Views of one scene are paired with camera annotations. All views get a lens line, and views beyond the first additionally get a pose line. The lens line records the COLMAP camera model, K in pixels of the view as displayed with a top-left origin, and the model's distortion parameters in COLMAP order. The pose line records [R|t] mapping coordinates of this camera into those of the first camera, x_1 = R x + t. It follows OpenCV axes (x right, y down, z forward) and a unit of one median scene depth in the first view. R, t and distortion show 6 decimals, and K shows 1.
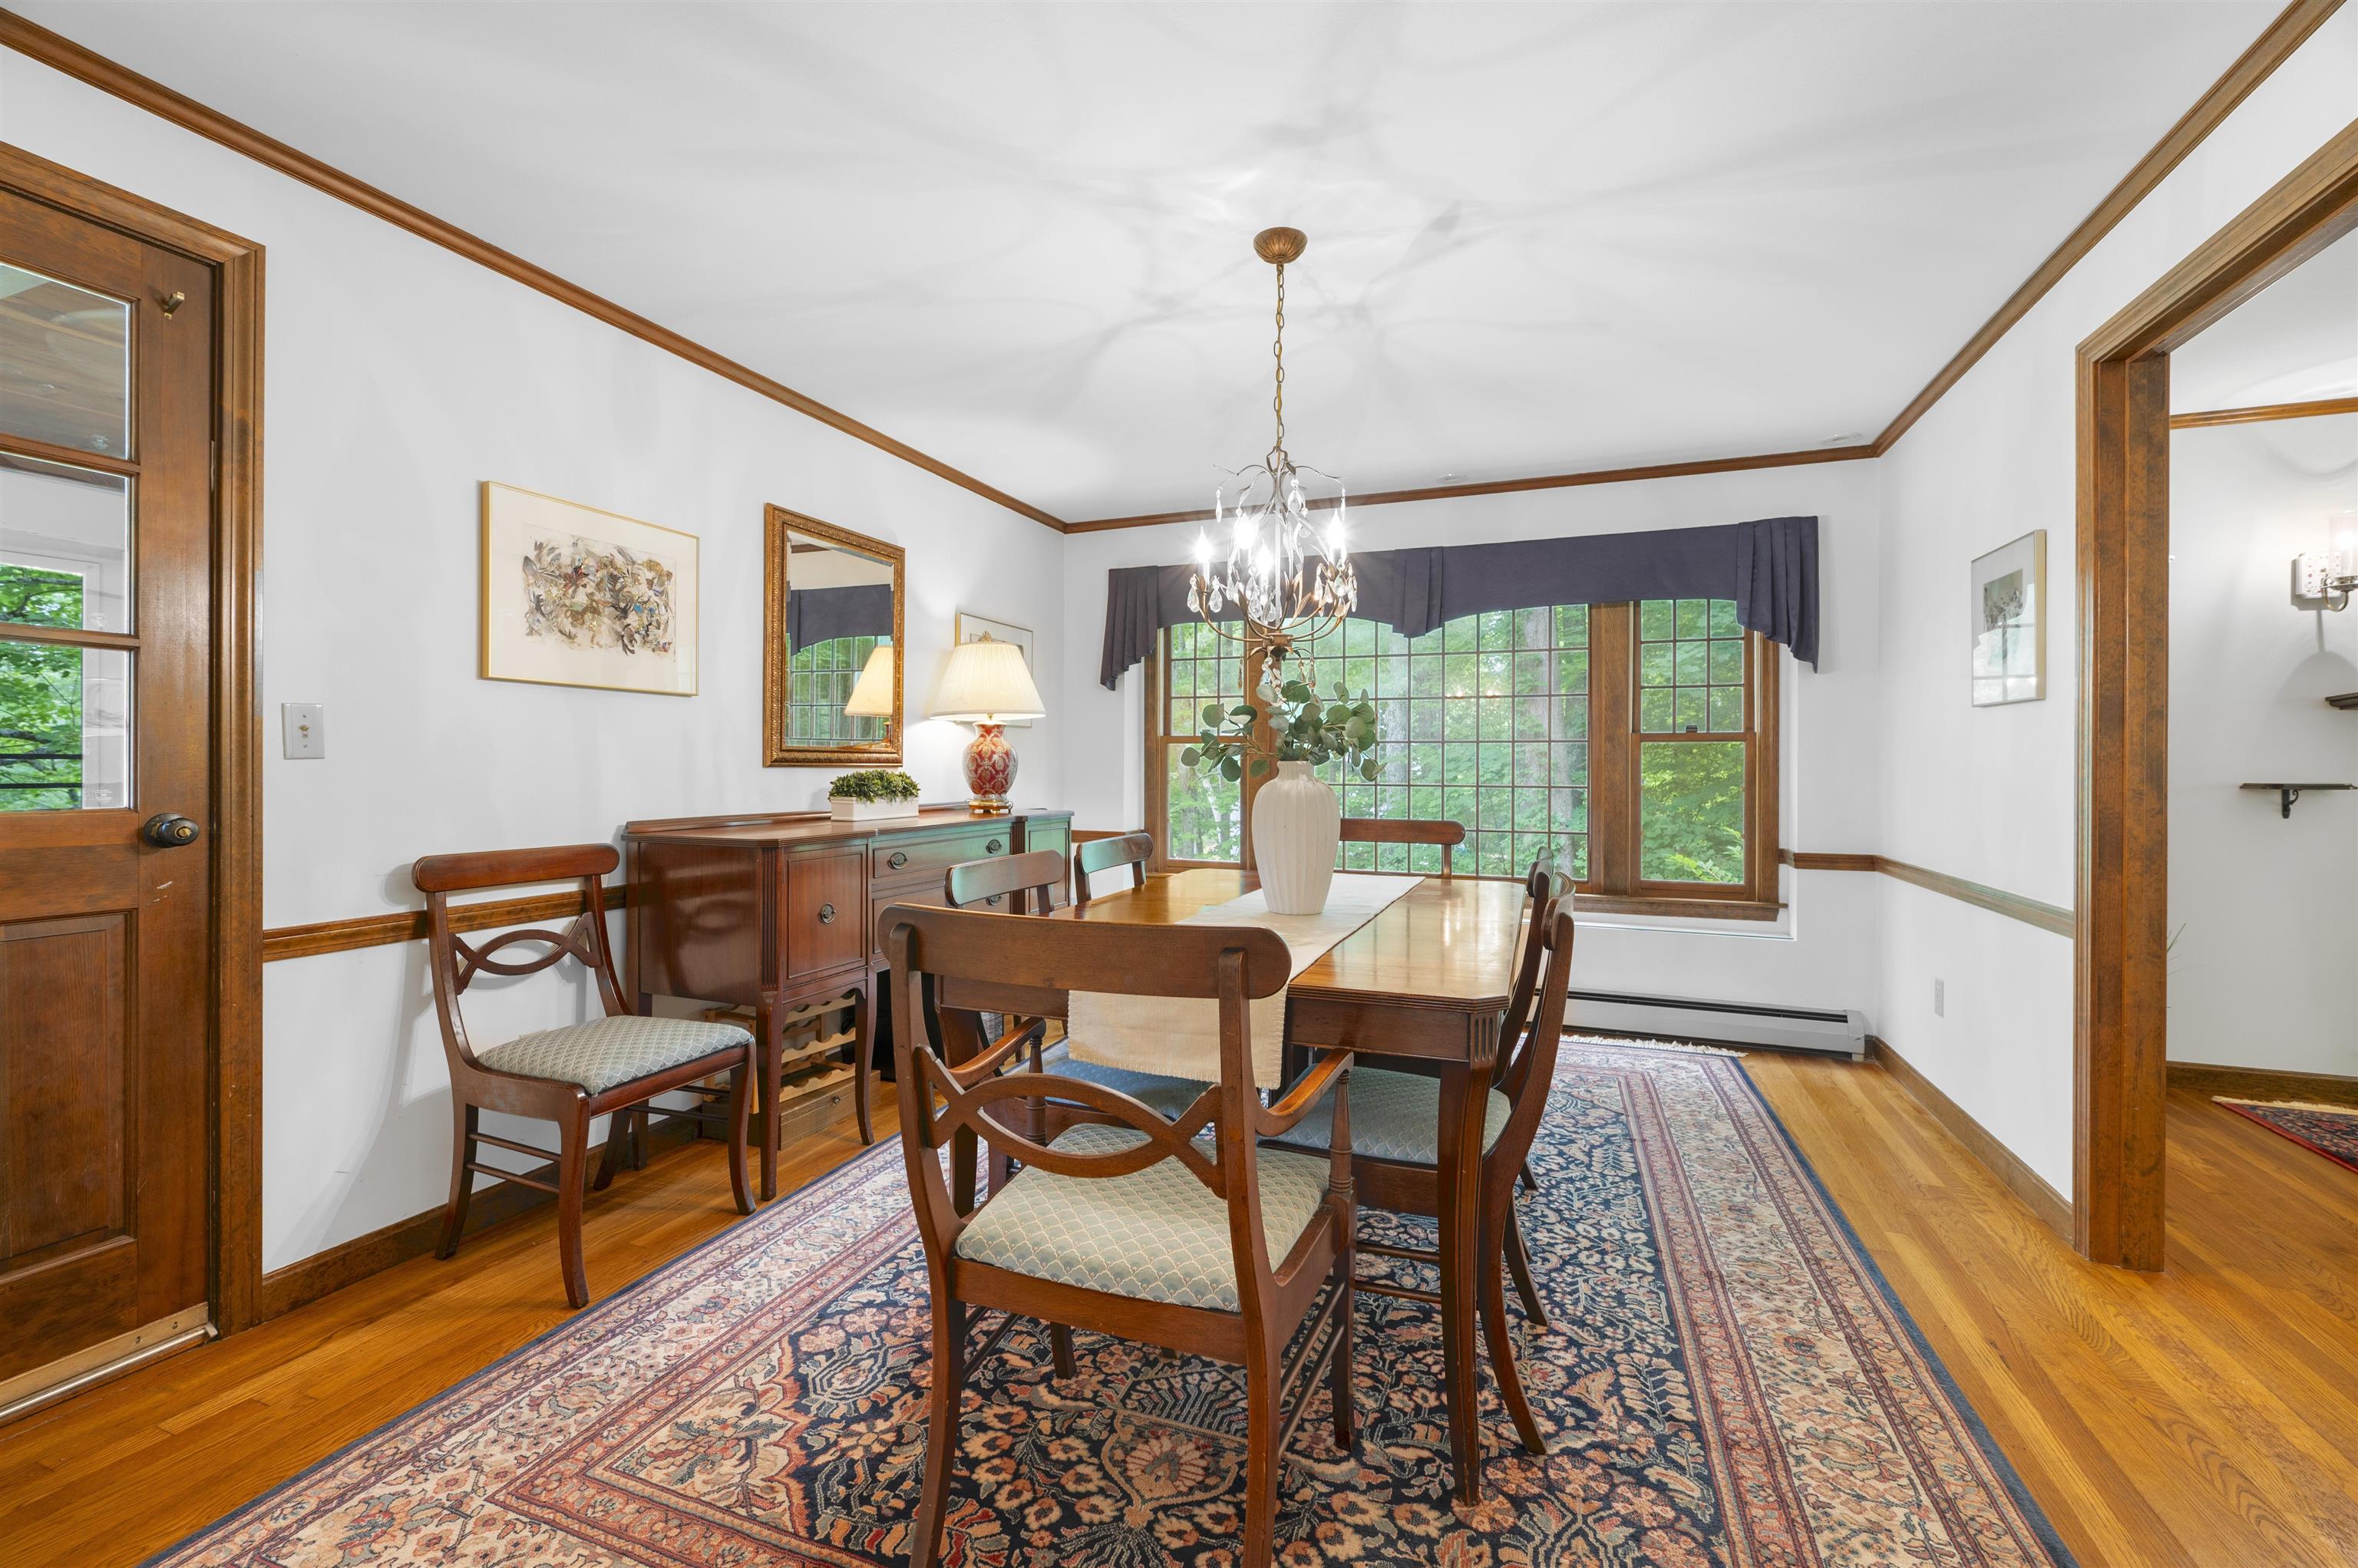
lens RADIAL K [[971.4, 0, 1188.4], [0, 971.4, 768.0], [0, 0, 1]] dist [-0.009808, 0.003664]
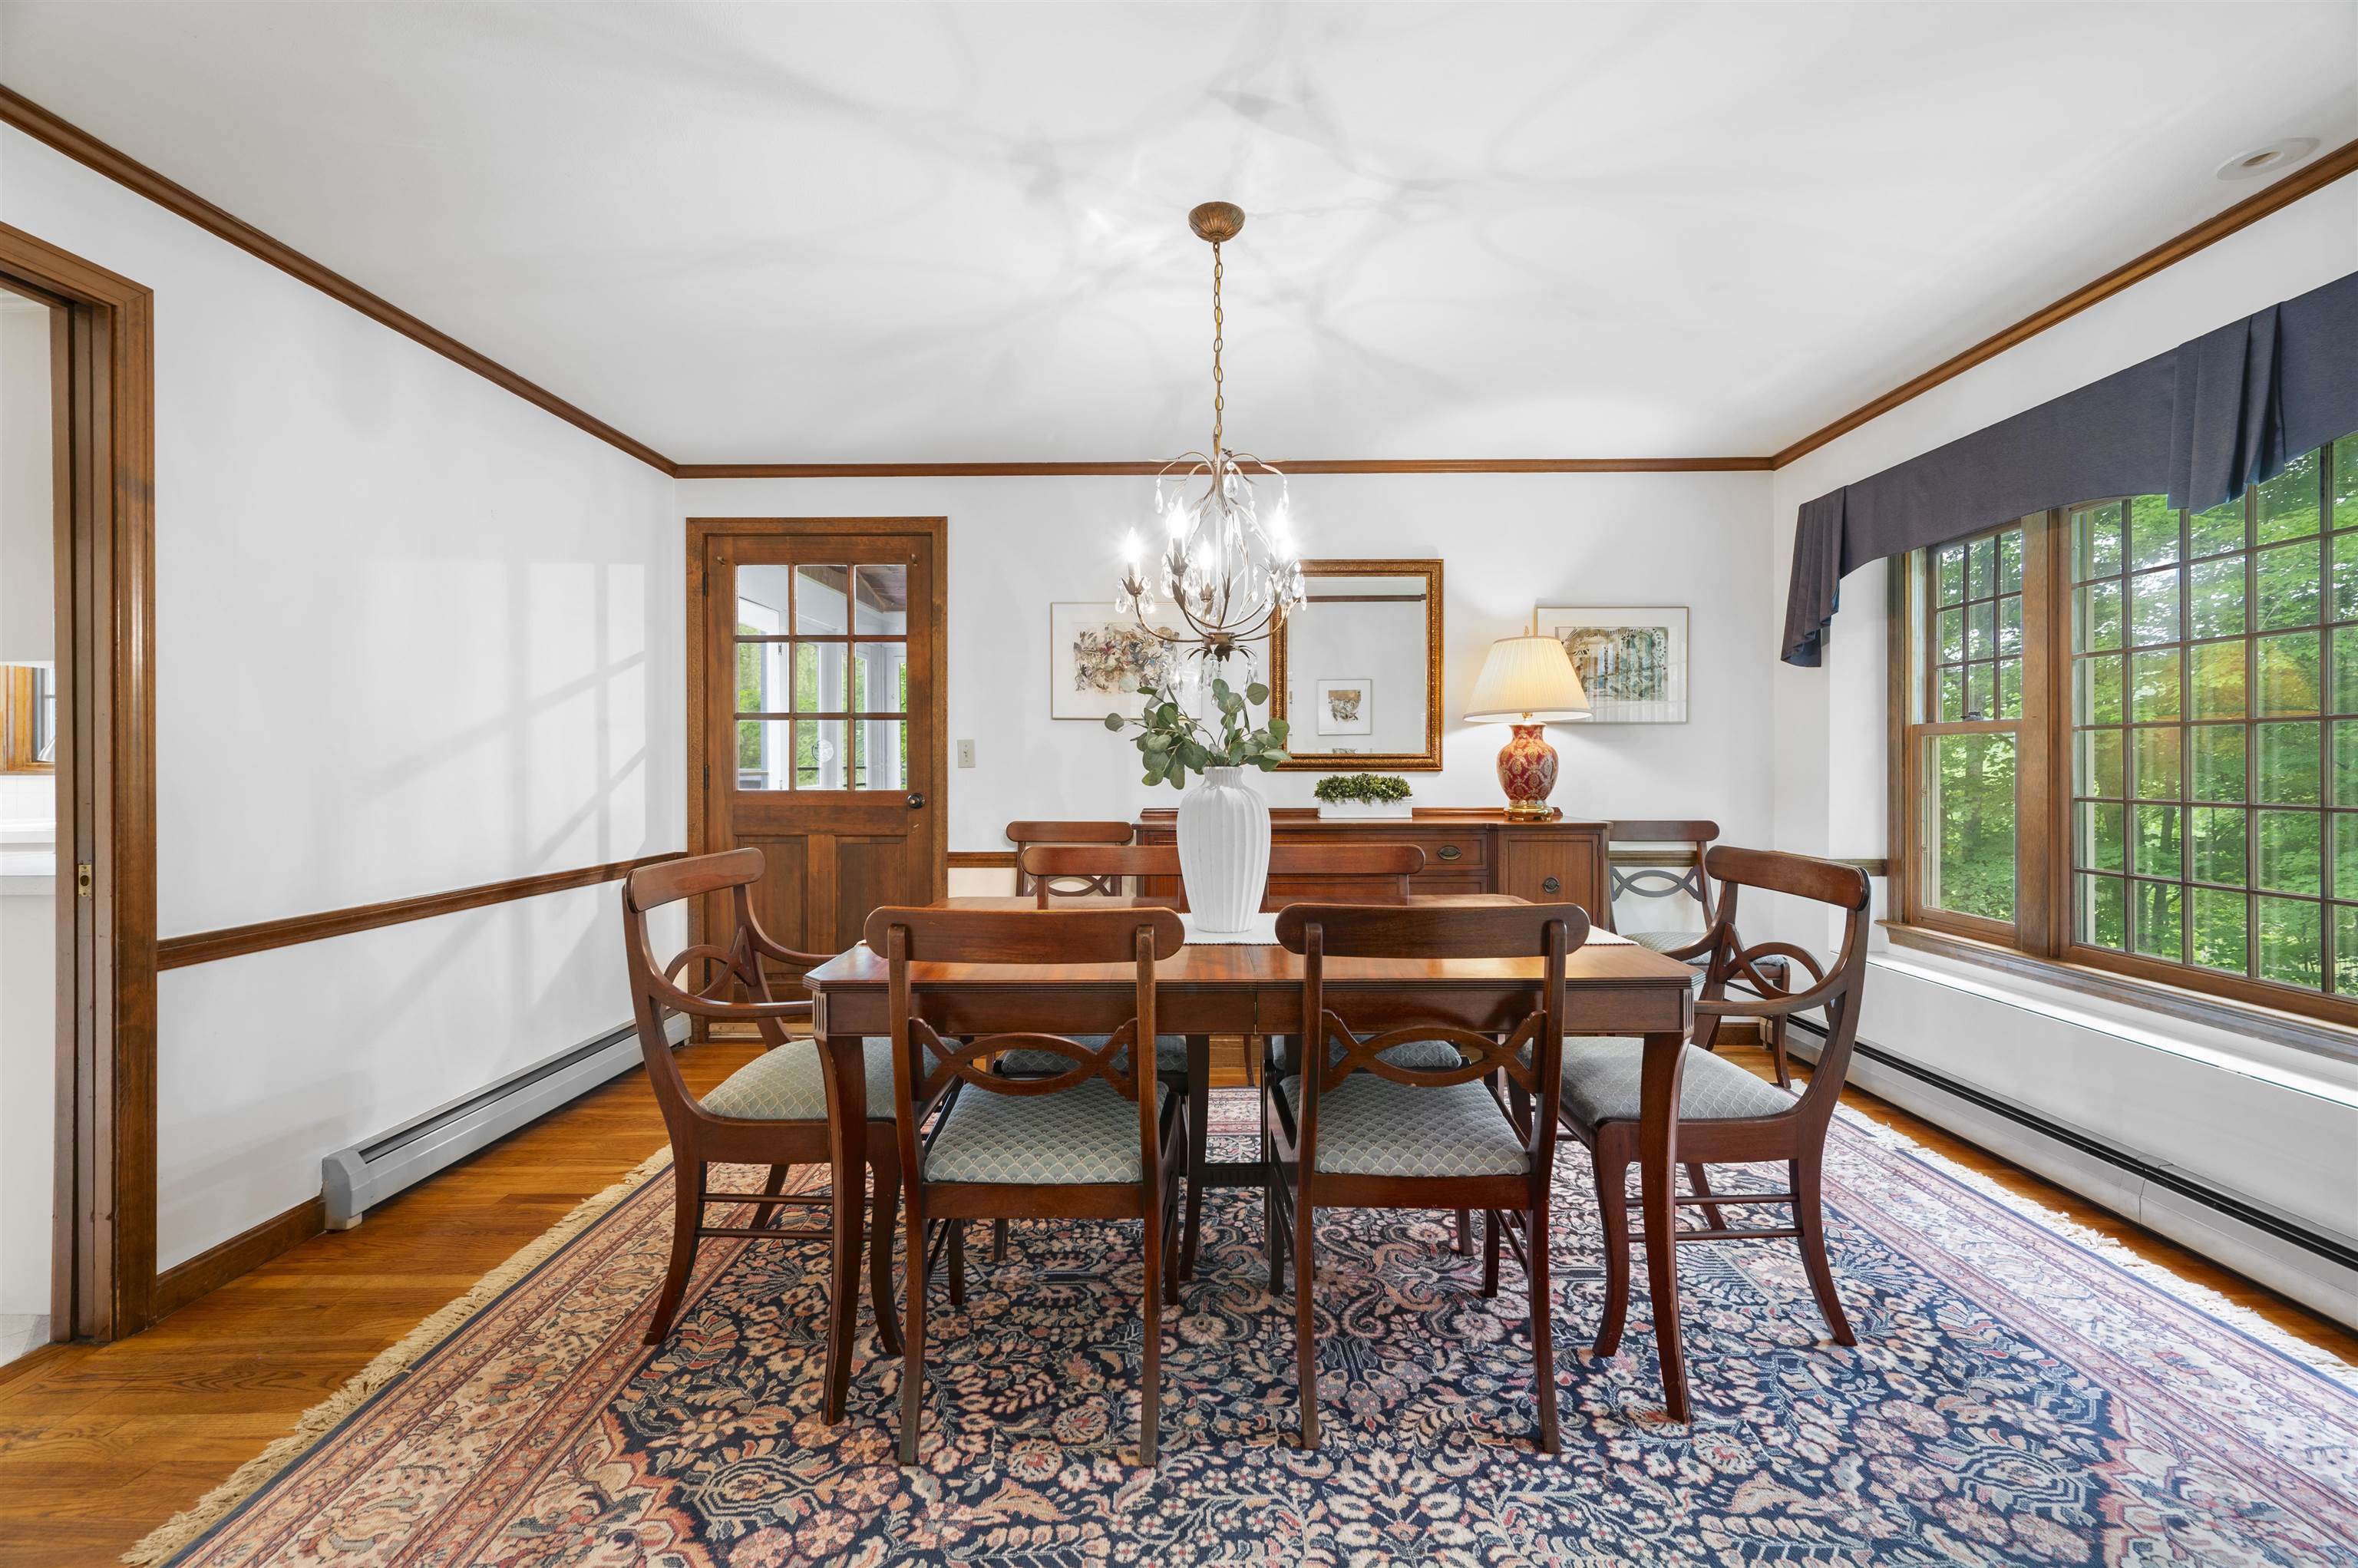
lens RADIAL K [[971.4, 0, 1190.5], [0, 971.4, 768.8], [0, 0, 1]] dist [-0.009808, 0.003664]
pose [[0.354097, -0.001156, -0.935208, 0.947534], [0.001875, 0.999998, -0.000526, -0.004690], [0.935207, -0.001568, 0.354098, 0.624897]]
